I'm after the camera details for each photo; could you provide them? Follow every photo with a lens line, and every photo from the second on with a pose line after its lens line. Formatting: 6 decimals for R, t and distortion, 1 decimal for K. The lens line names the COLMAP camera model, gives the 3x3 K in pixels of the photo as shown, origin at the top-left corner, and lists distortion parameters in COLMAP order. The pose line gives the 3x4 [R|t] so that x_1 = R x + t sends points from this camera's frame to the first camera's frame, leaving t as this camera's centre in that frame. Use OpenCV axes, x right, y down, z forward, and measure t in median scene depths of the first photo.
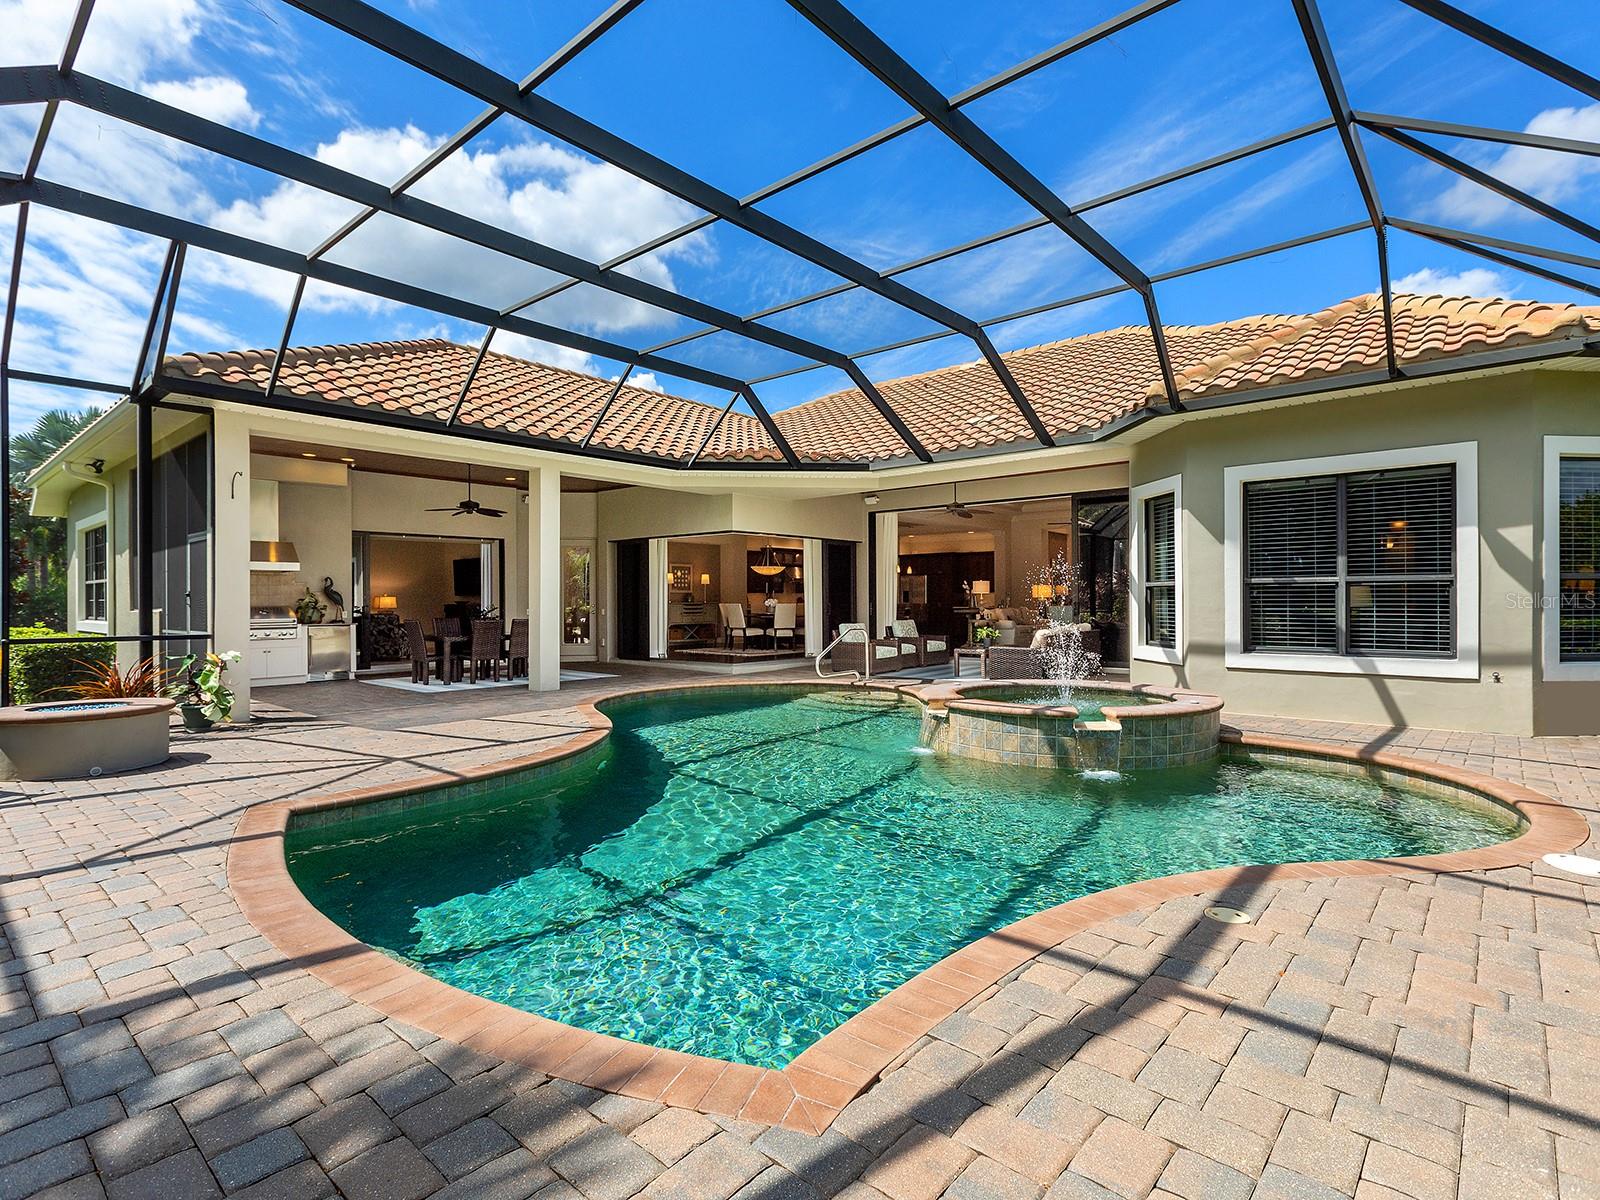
lens RADIAL K [[721.7, 0, 800.0], [0, 721.7, 600.0], [0, 0, 1]] dist [0.000464, 0.000076]
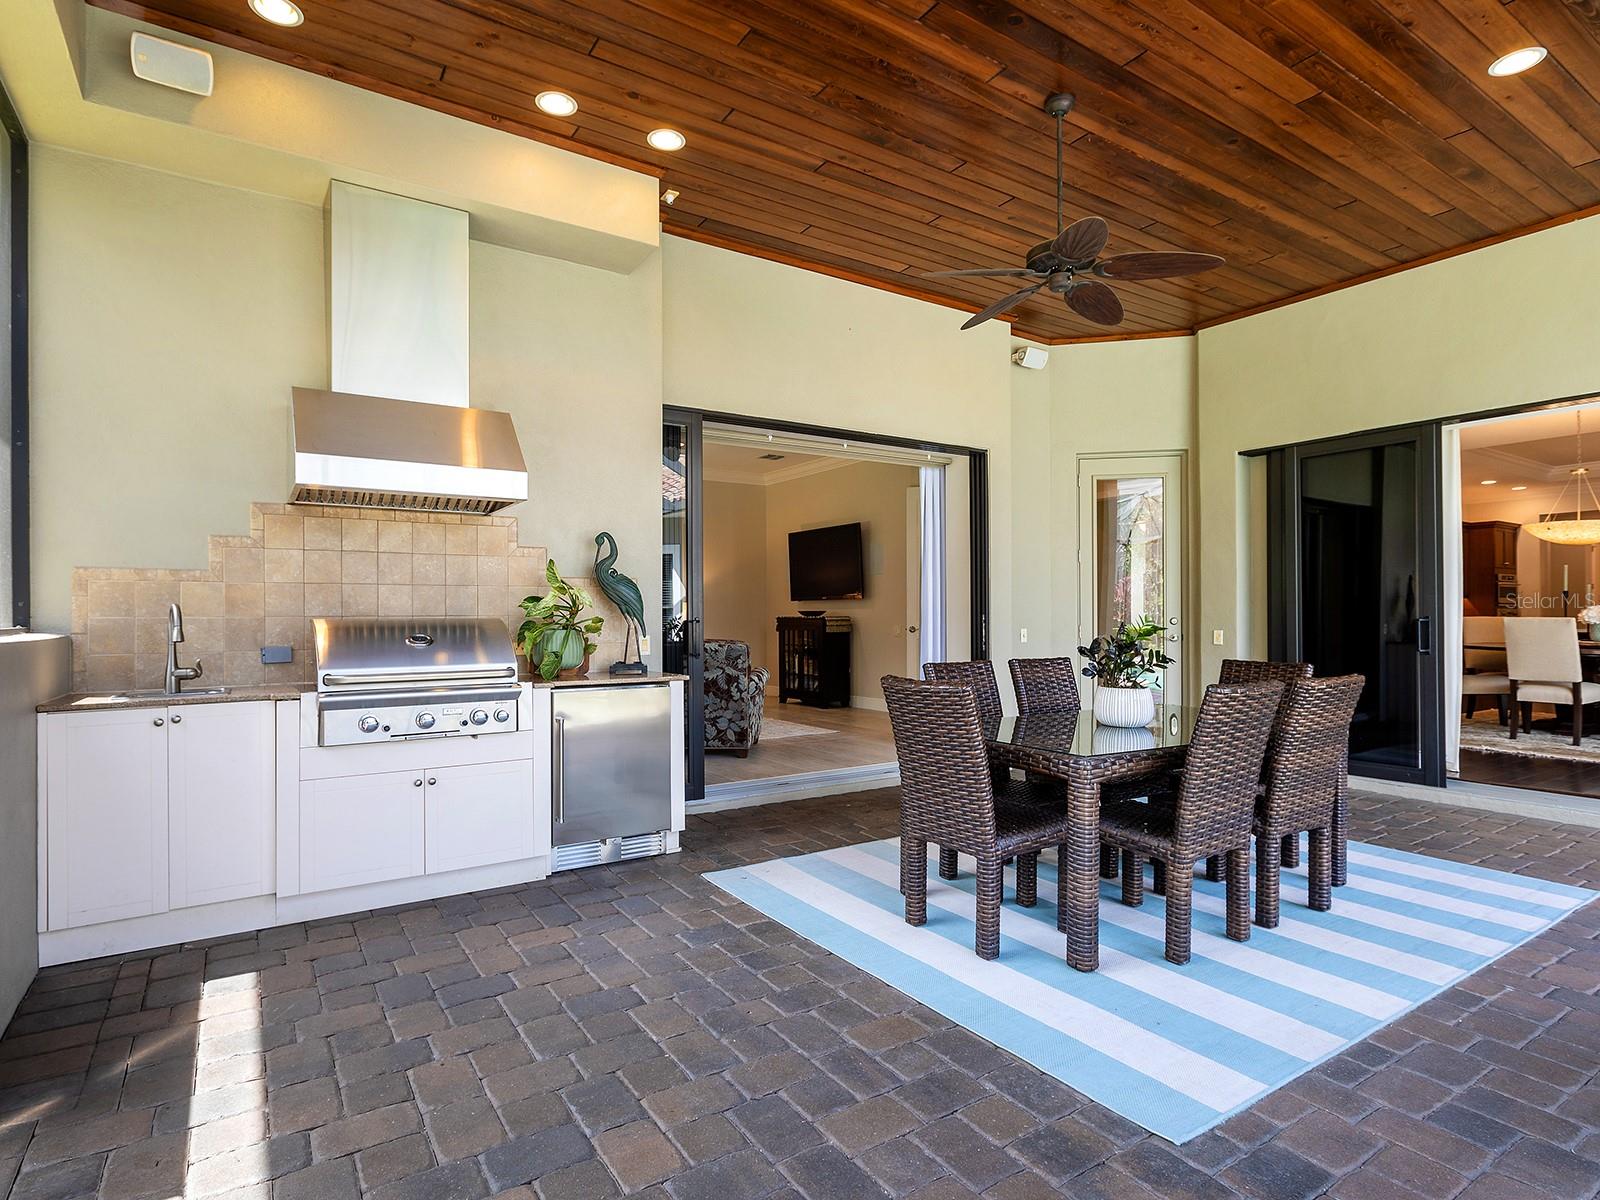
lens RADIAL K [[835.8, 0, 800.0], [0, 835.8, 600.0], [0, 0, 1]] dist [-0.001106, -0.000163]
pose [[0.950597, -0.006063, -0.310368, -0.455151], [0.000790, 0.999853, -0.017112, 0.005615], [0.310427, 0.016021, 0.950462, 0.671686]]
